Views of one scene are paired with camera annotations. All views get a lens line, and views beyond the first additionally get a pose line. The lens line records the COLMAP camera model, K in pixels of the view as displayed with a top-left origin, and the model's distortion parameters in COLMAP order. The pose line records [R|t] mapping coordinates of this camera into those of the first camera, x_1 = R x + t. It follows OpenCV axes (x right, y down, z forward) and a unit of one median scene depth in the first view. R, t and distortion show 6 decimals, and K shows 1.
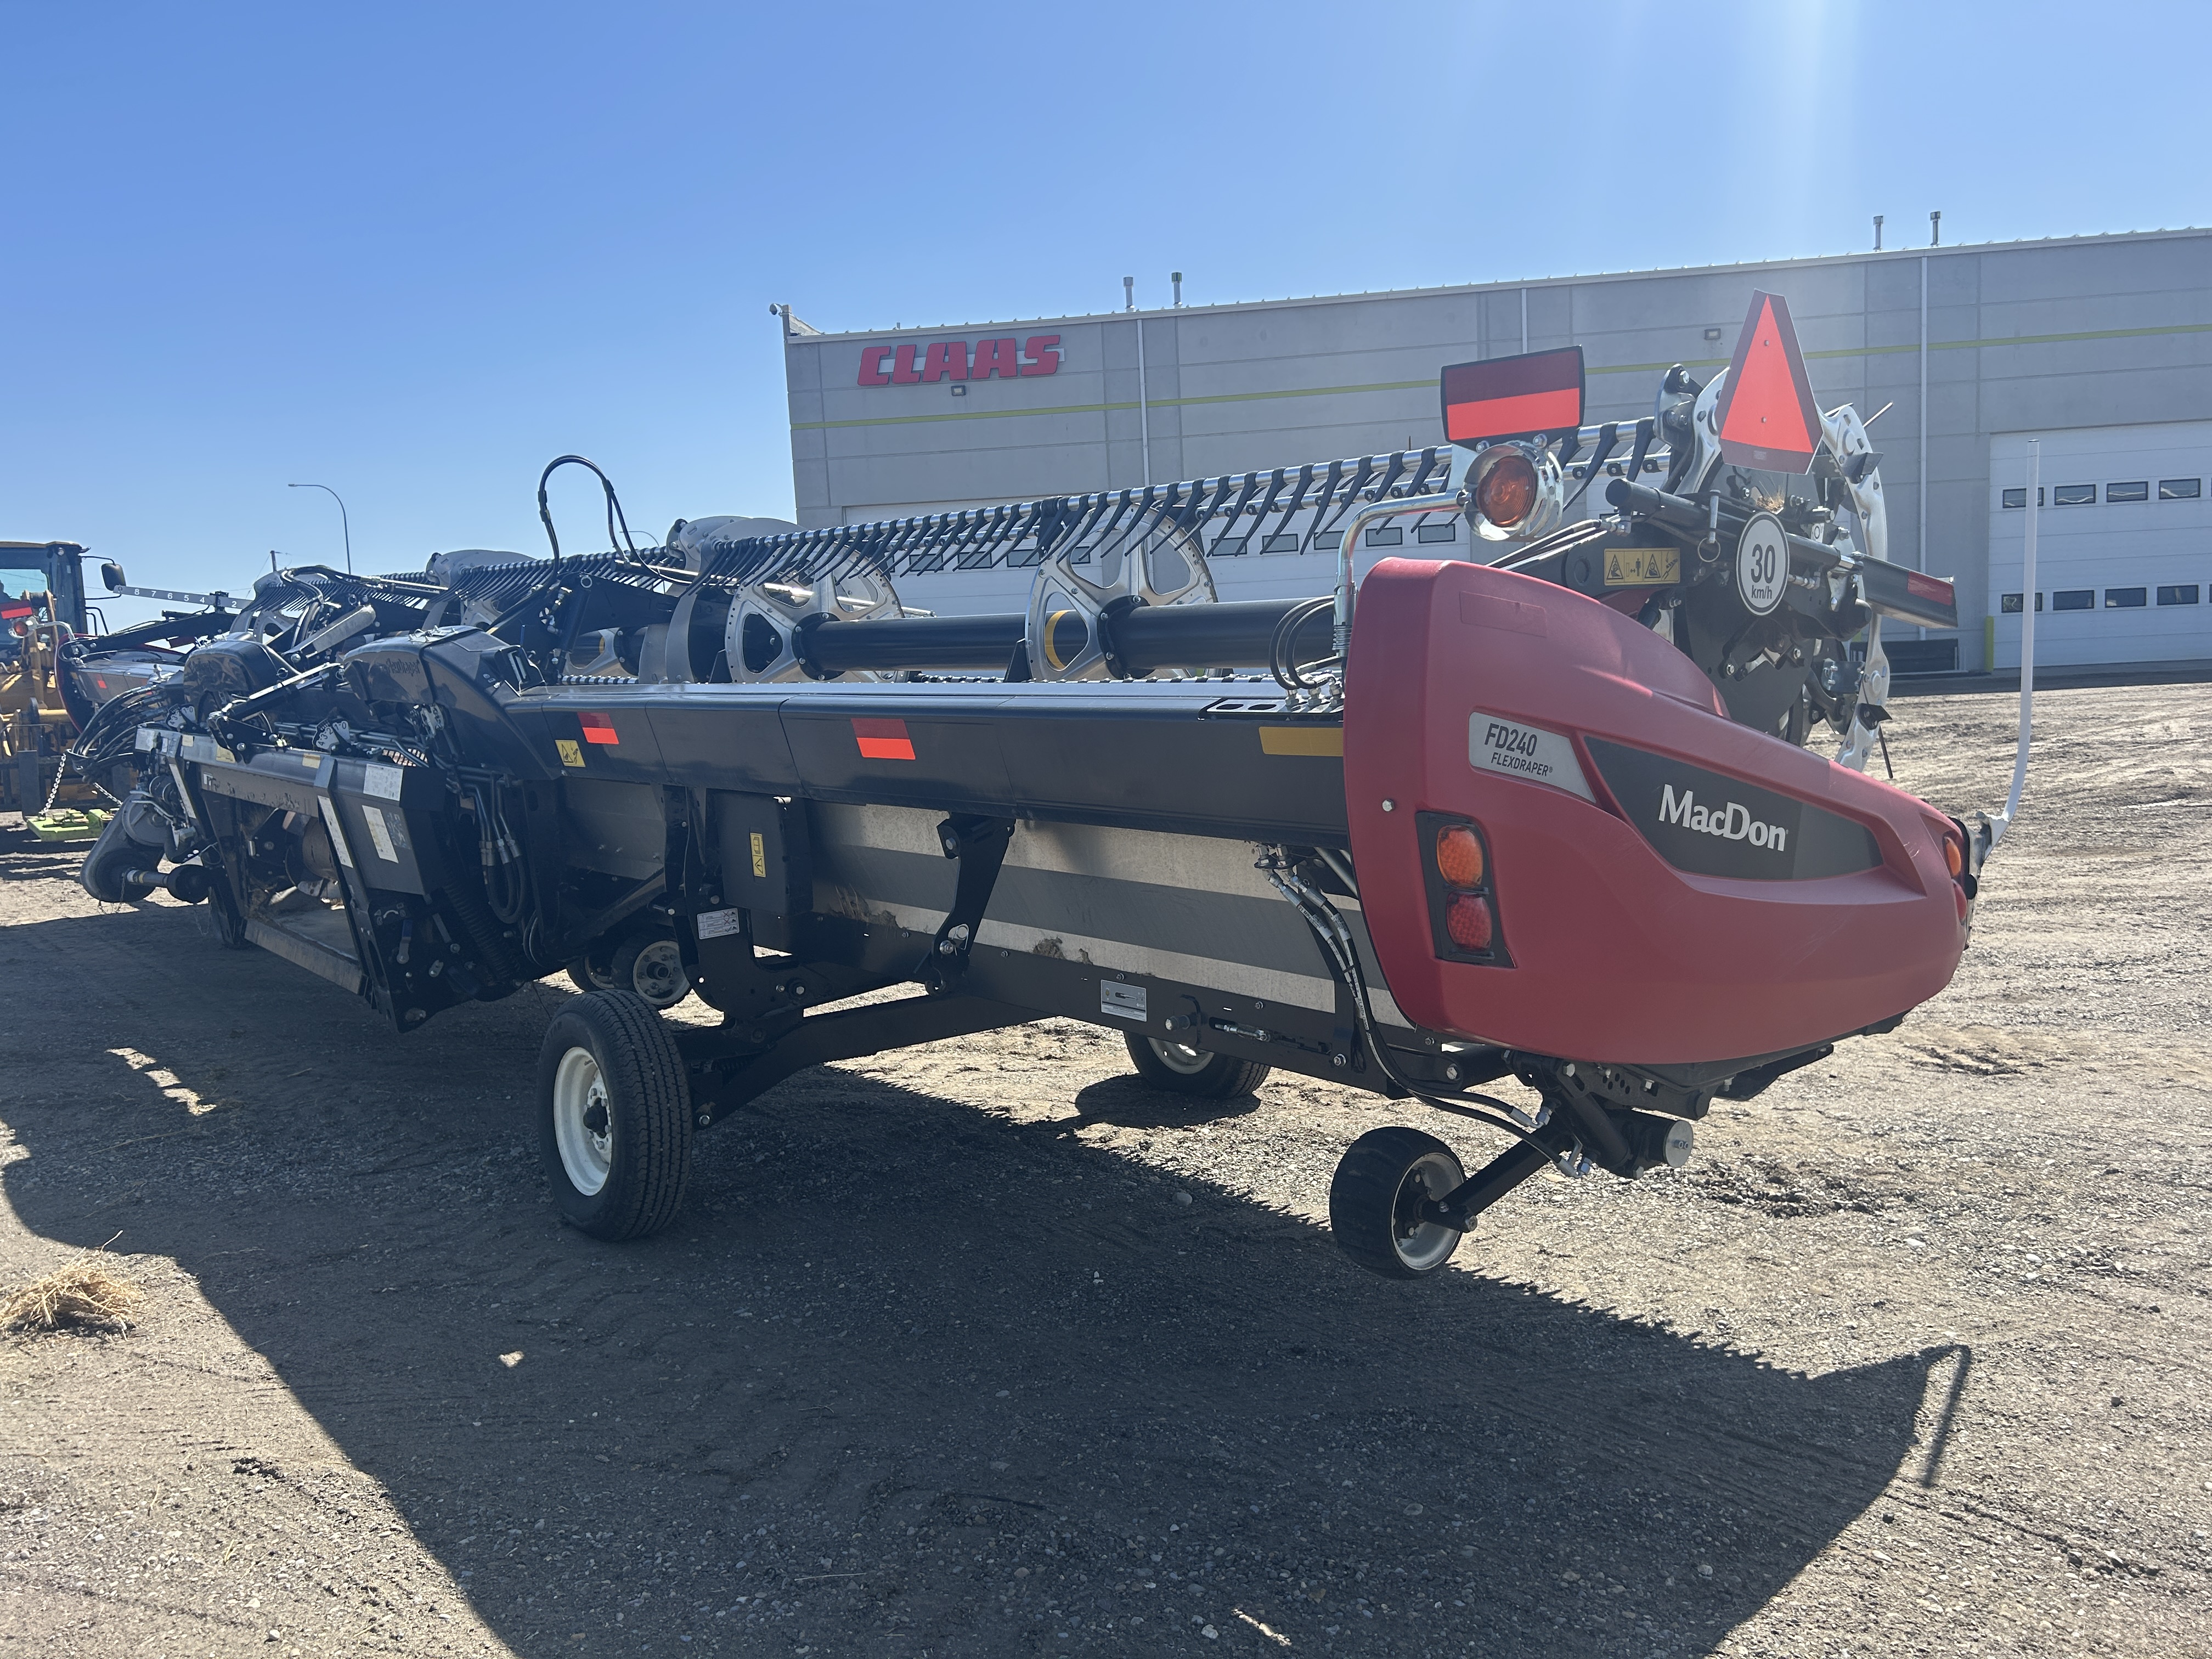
lens RADIAL K [[1638.1, 0, 1093.7], [0, 1638.1, 870.1], [0, 0, 1]] dist [0.054394, -0.062565]
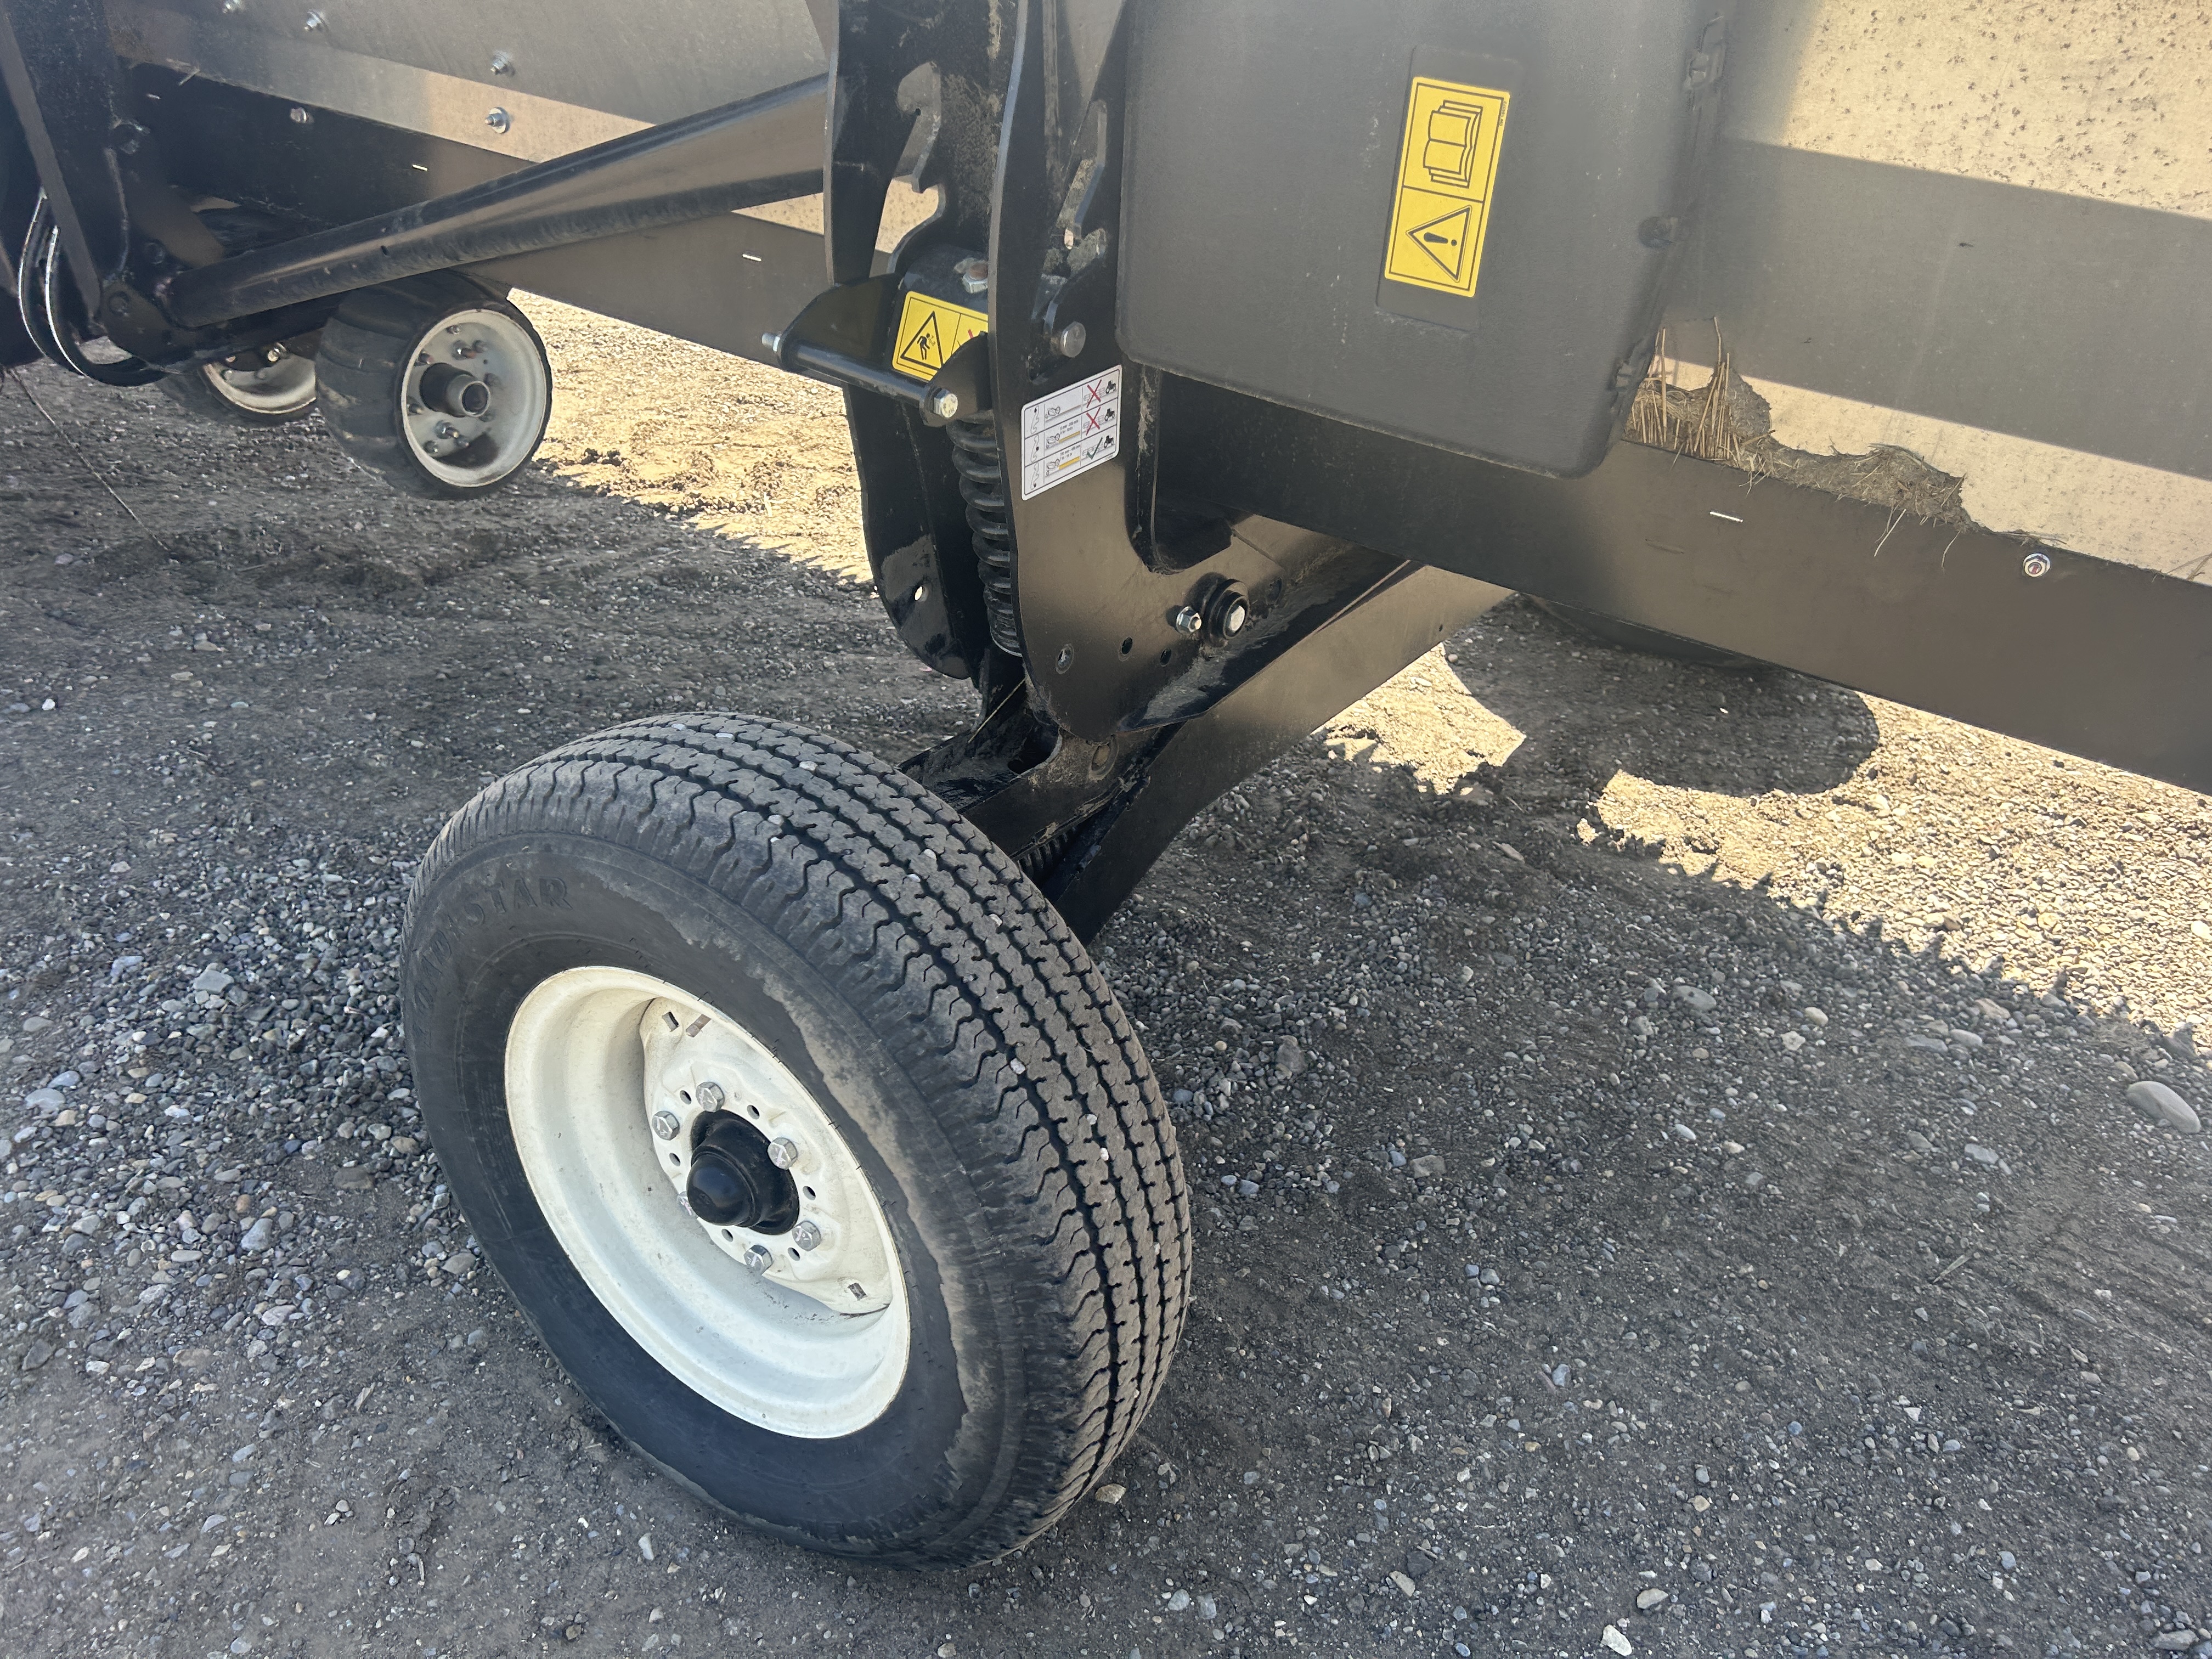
lens RADIAL K [[1638.1, 0, 1093.7], [0, 1638.1, 870.1], [0, 0, 1]] dist [0.054394, -0.062565]
pose [[0.948503, -0.095299, 0.302093, -0.293081], [-0.056946, 0.886836, 0.458561, -0.024797], [-0.311607, -0.452150, 0.835740, 0.699217]]
